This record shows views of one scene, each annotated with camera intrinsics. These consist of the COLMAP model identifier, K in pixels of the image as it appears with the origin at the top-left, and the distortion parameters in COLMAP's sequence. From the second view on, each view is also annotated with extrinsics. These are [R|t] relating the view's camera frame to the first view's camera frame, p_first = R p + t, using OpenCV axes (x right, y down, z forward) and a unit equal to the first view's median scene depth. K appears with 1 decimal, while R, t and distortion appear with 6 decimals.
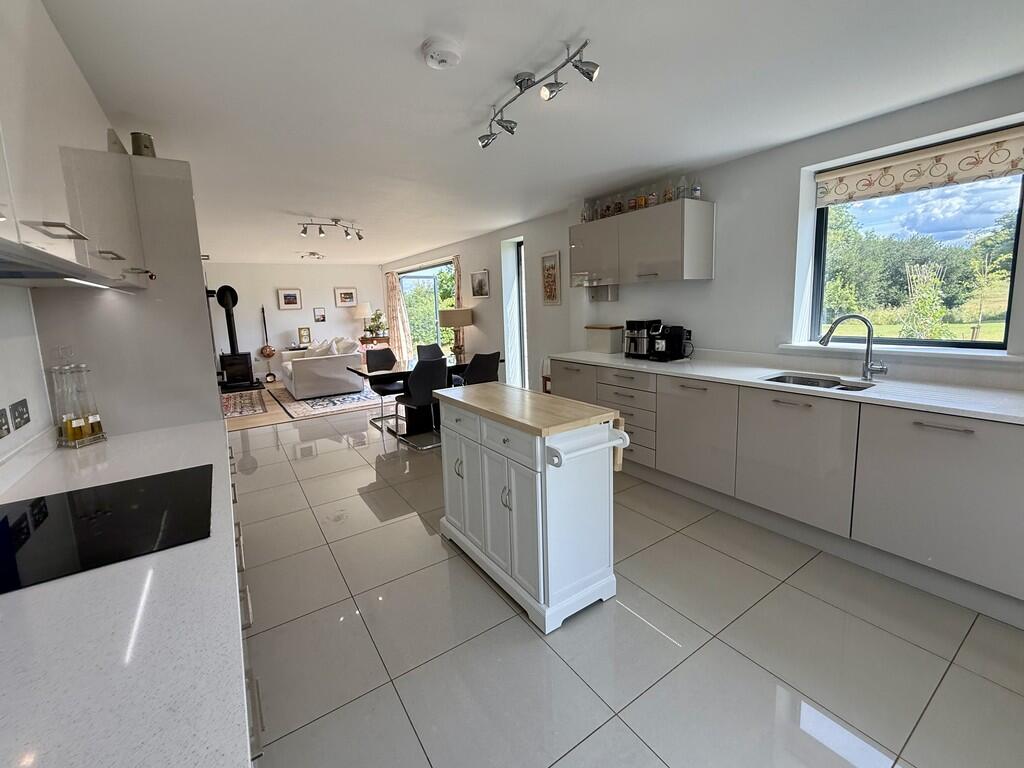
lens RADIAL K [[433.5, 0, 512.0], [0, 433.5, 356.1], [0, 0, 1]] dist [-0.002607, -0.000086]
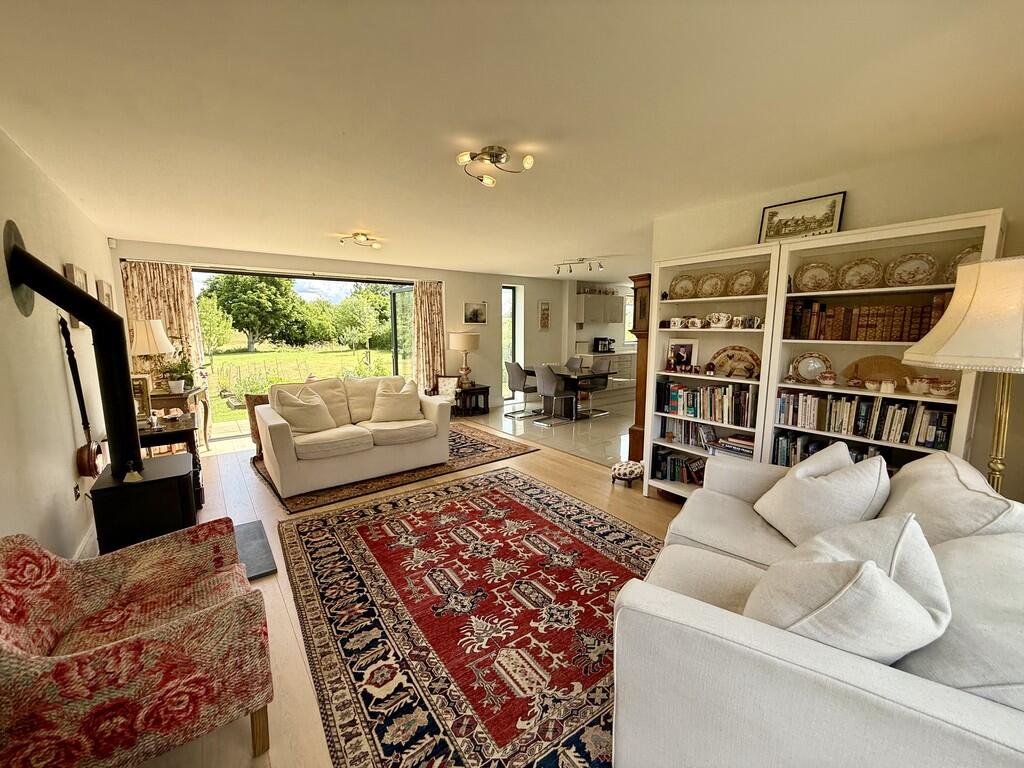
lens RADIAL K [[410.1, 0, 512.5], [0, 410.1, 388.2], [0, 0, 1]] dist [0.001871, -0.000858]
pose [[-0.063593, -0.107260, 0.992195, -0.873672], [0.128855, 0.985003, 0.114741, -0.056451], [-0.989622, 0.135146, -0.048819, 0.705518]]
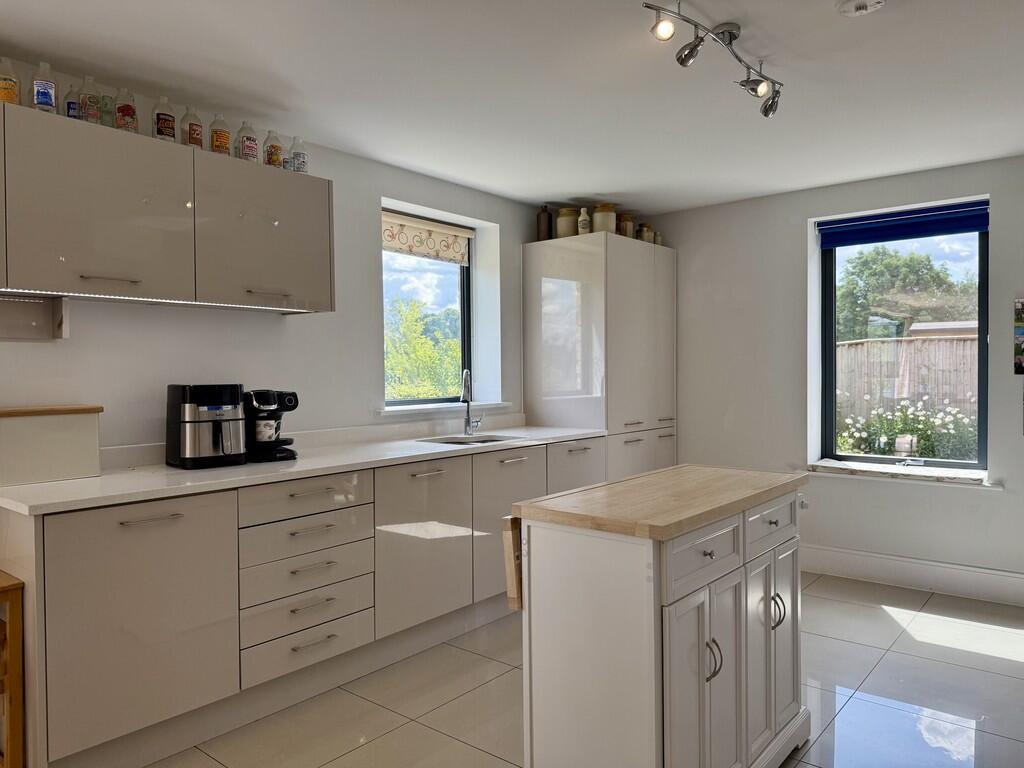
lens RADIAL K [[705.9, 0, 513.4], [0, 705.9, 383.5], [0, 0, 1]] dist [0.023281, -0.013430]
pose [[-0.282934, 0.018539, 0.958960, -0.224127], [0.132127, 0.991035, 0.019824, -0.023318], [-0.949995, 0.132313, -0.282847, 0.381154]]
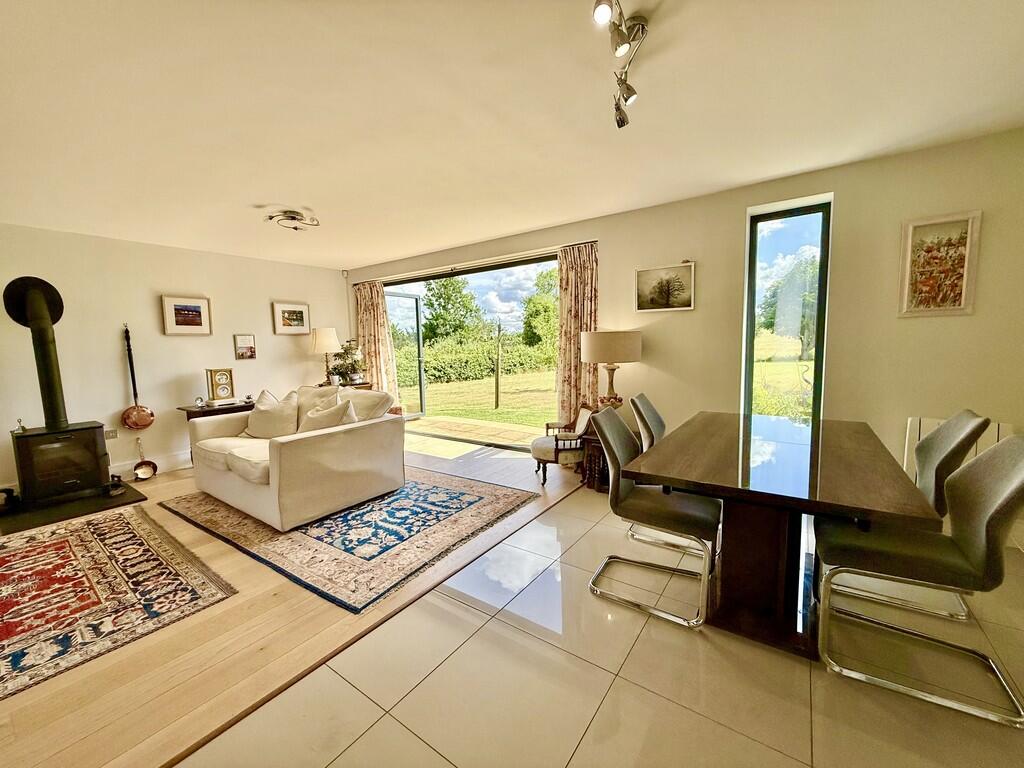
lens RADIAL K [[410.1, 0, 506.7], [0, 410.1, 384.8], [0, 0, 1]] dist [0.001871, -0.000858]
pose [[0.936340, -0.021138, 0.350458, -0.331807], [0.033387, 0.999023, -0.028943, -0.020679], [-0.349504, 0.038801, 0.936131, 0.409123]]
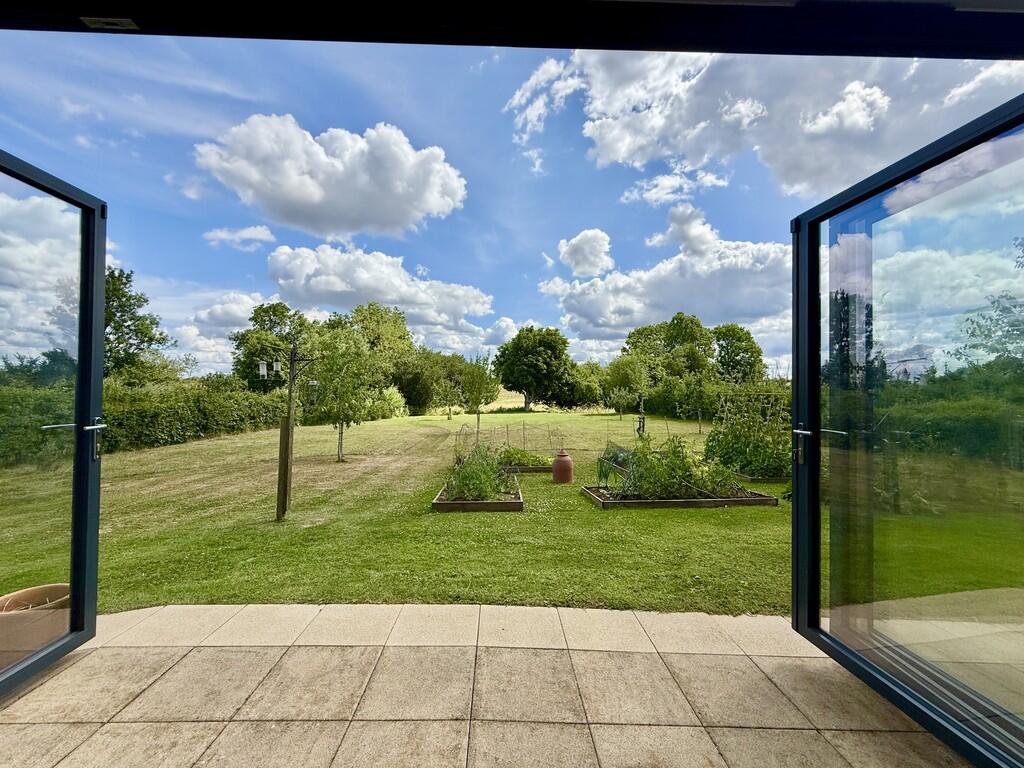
lens RADIAL K [[410.1, 0, 511.5], [0, 410.1, 385.3], [0, 0, 1]] dist [0.001871, -0.000858]
pose [[0.528742, 0.055063, 0.846994, -0.274769], [0.076651, 0.990718, -0.112257, -0.081492], [-0.845314, 0.124278, 0.519614, 0.918039]]
